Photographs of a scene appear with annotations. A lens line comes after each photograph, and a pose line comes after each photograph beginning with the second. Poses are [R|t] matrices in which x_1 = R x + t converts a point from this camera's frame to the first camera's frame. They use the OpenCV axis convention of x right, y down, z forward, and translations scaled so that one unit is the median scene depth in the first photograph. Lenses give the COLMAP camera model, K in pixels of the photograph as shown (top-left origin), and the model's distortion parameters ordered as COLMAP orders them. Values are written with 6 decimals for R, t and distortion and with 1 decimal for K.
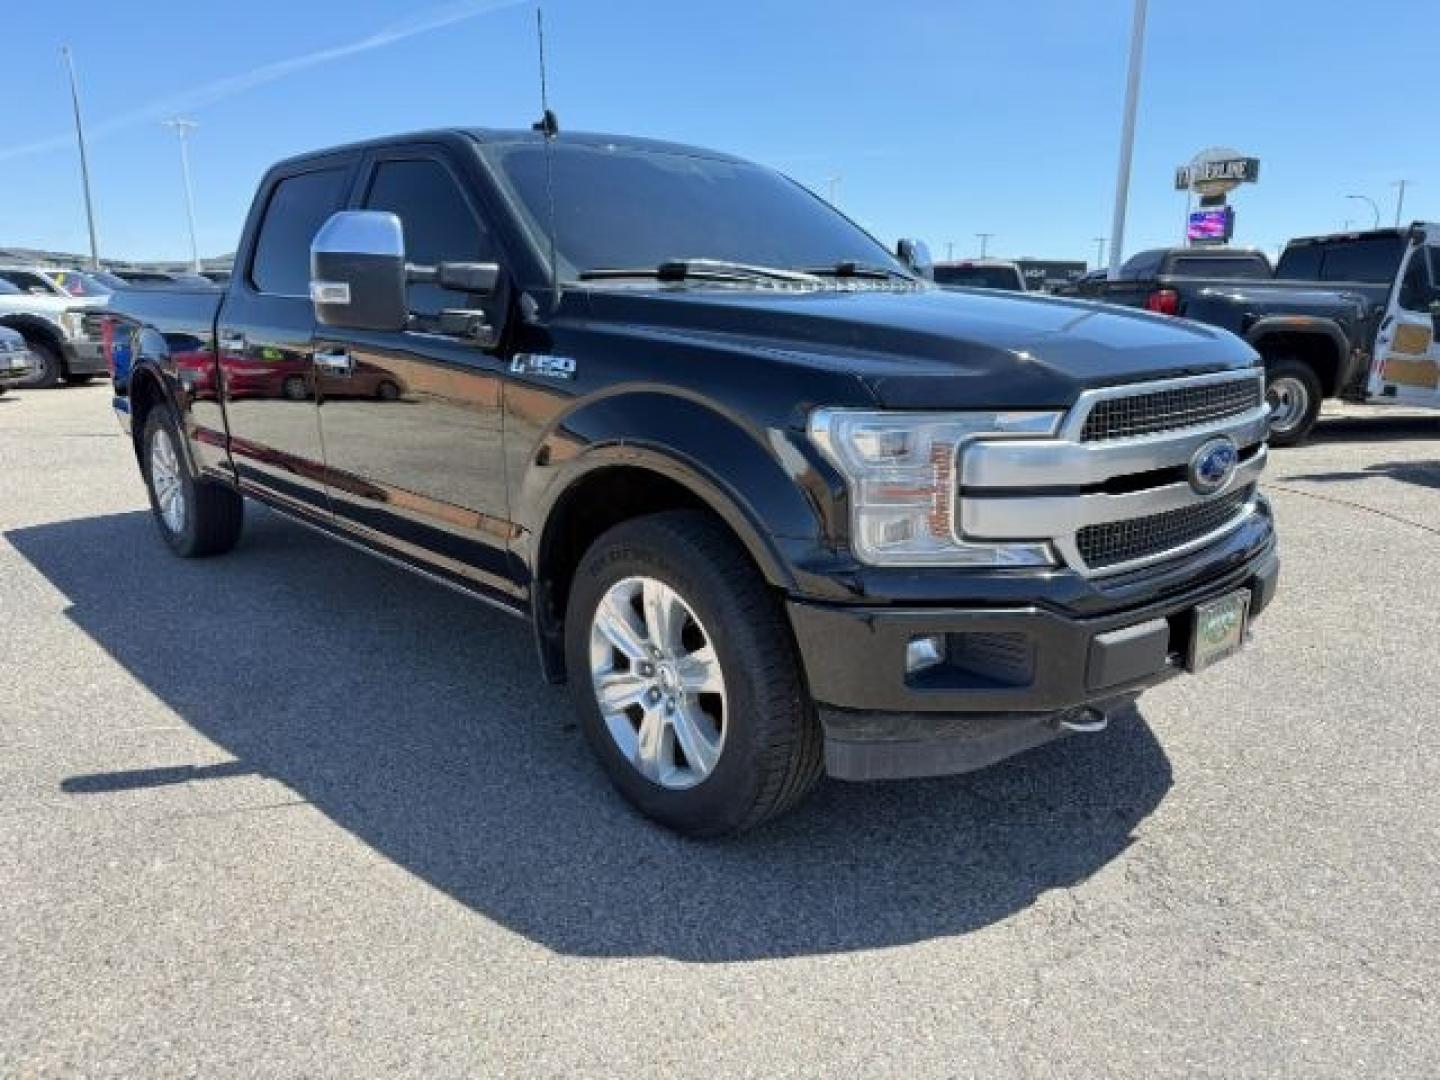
lens RADIAL K [[1051.5, 0, 716.9], [0, 1051.5, 543.4], [0, 0, 1]] dist [0.006079, -0.002062]
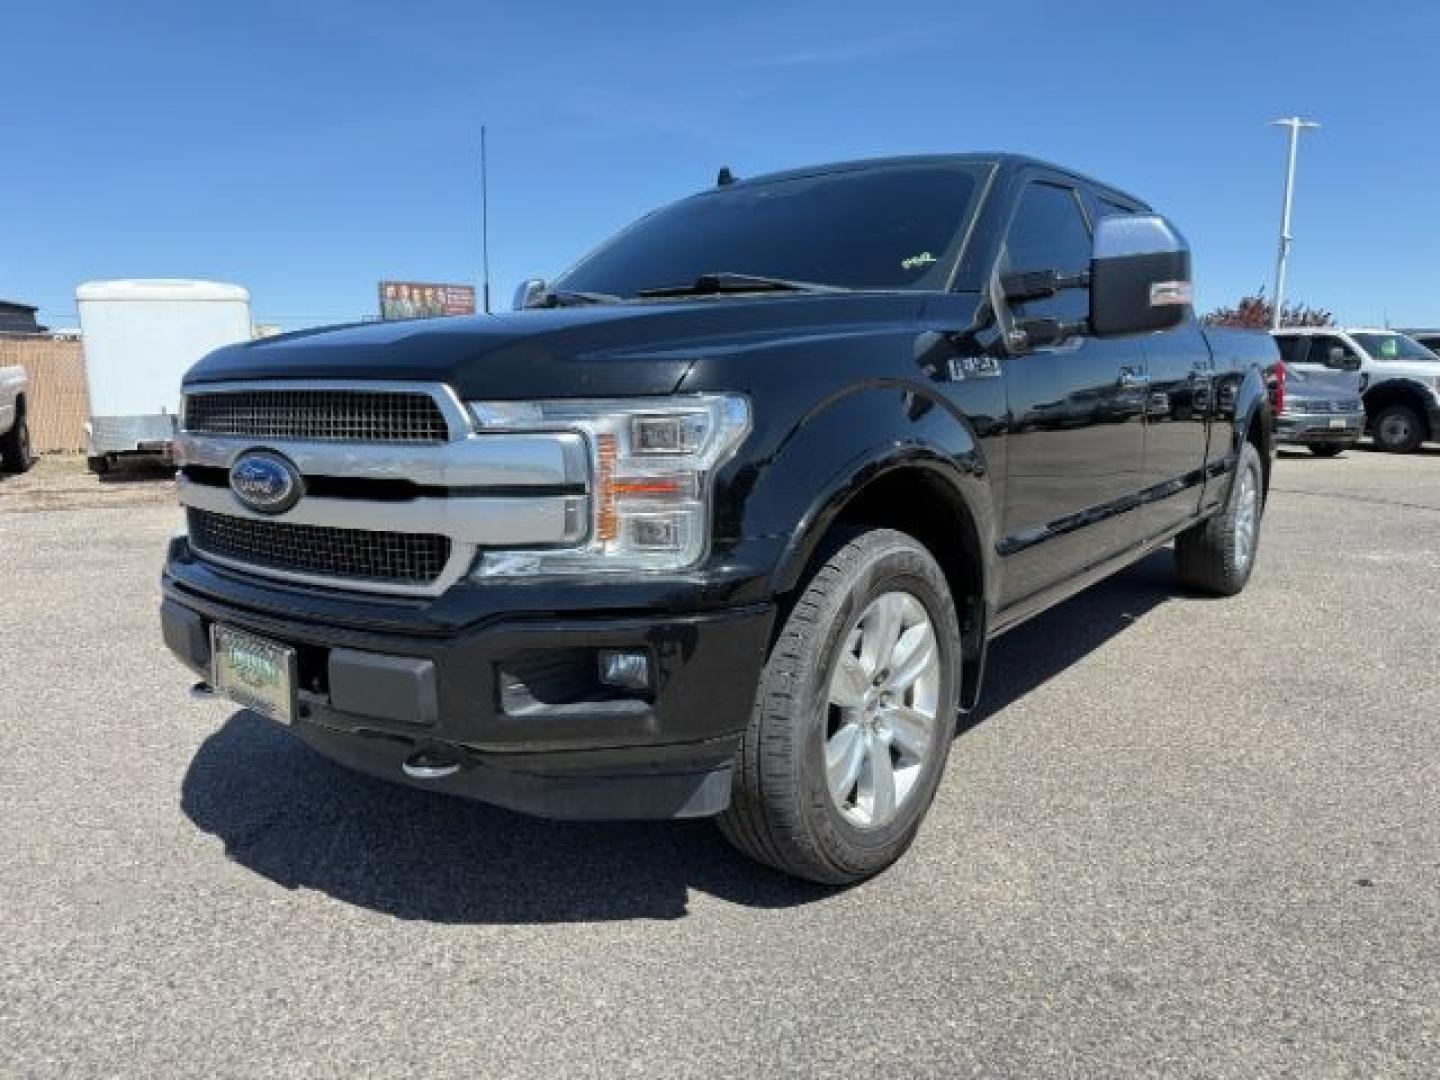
lens RADIAL K [[1051.5, 0, 716.9], [0, 1051.5, 543.4], [0, 0, 1]] dist [0.006079, -0.002062]
pose [[0.144770, 0.149967, -0.978034, 1.300505], [-0.219133, 0.968762, 0.116109, -0.195659], [0.964895, 0.197511, 0.173111, 1.140307]]
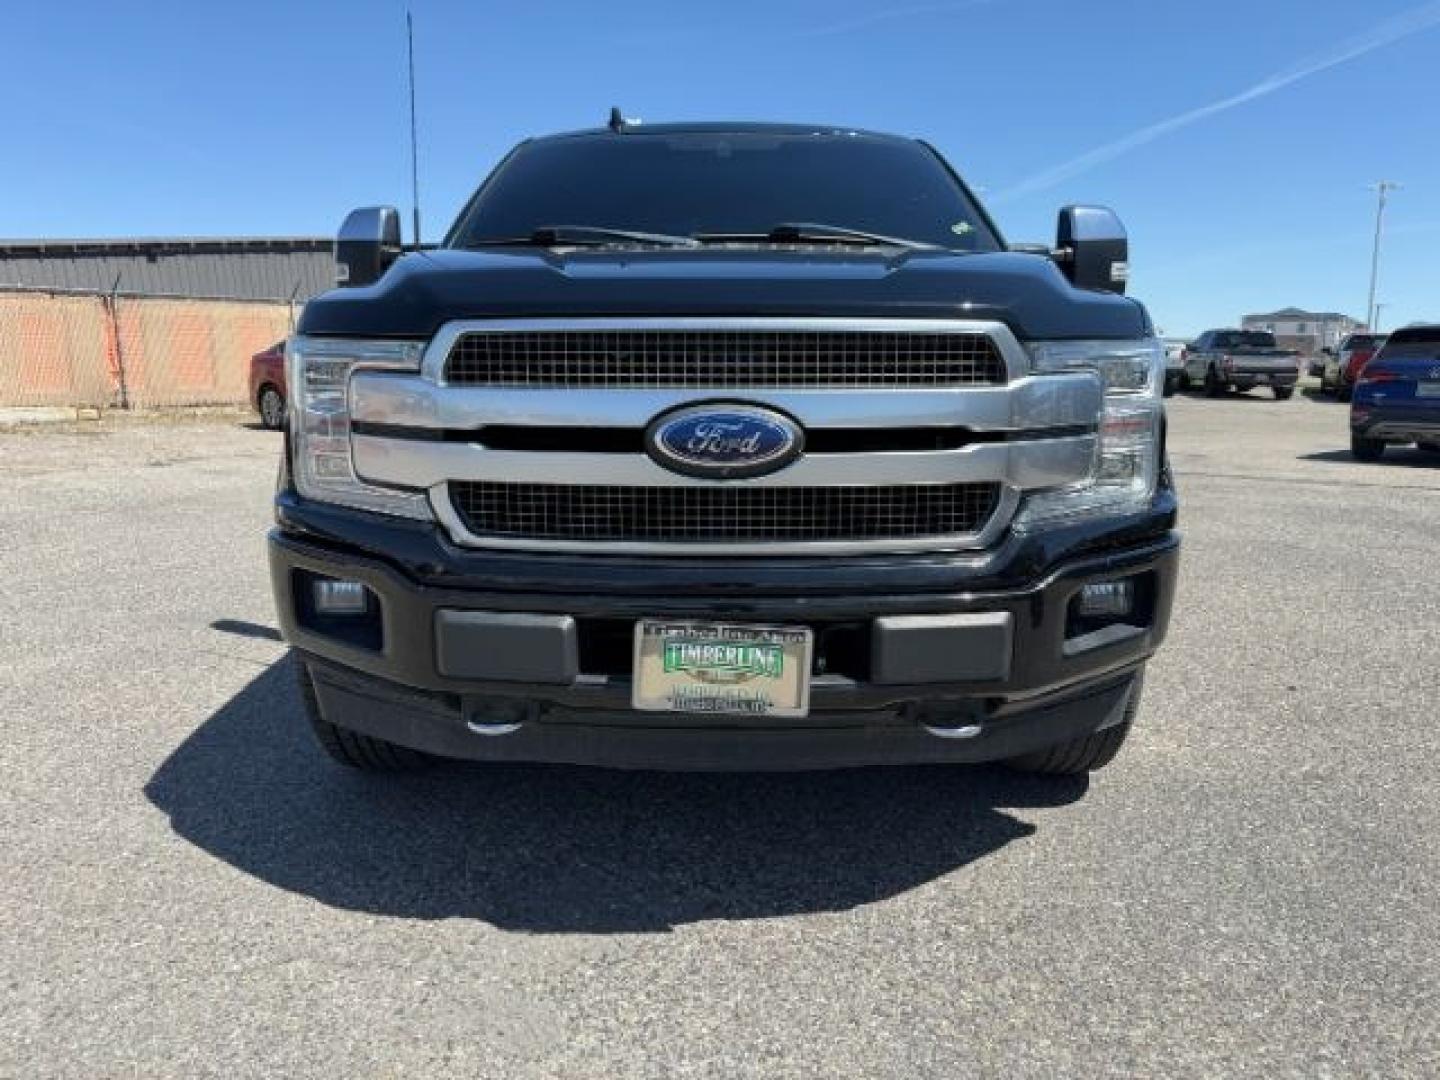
lens RADIAL K [[1051.5, 0, 716.9], [0, 1051.5, 543.4], [0, 0, 1]] dist [0.006079, -0.002062]
pose [[0.714726, 0.132519, -0.686736, 0.911688], [-0.167880, 0.985686, 0.015485, -0.013145], [0.678958, 0.104222, 0.726742, 0.444974]]
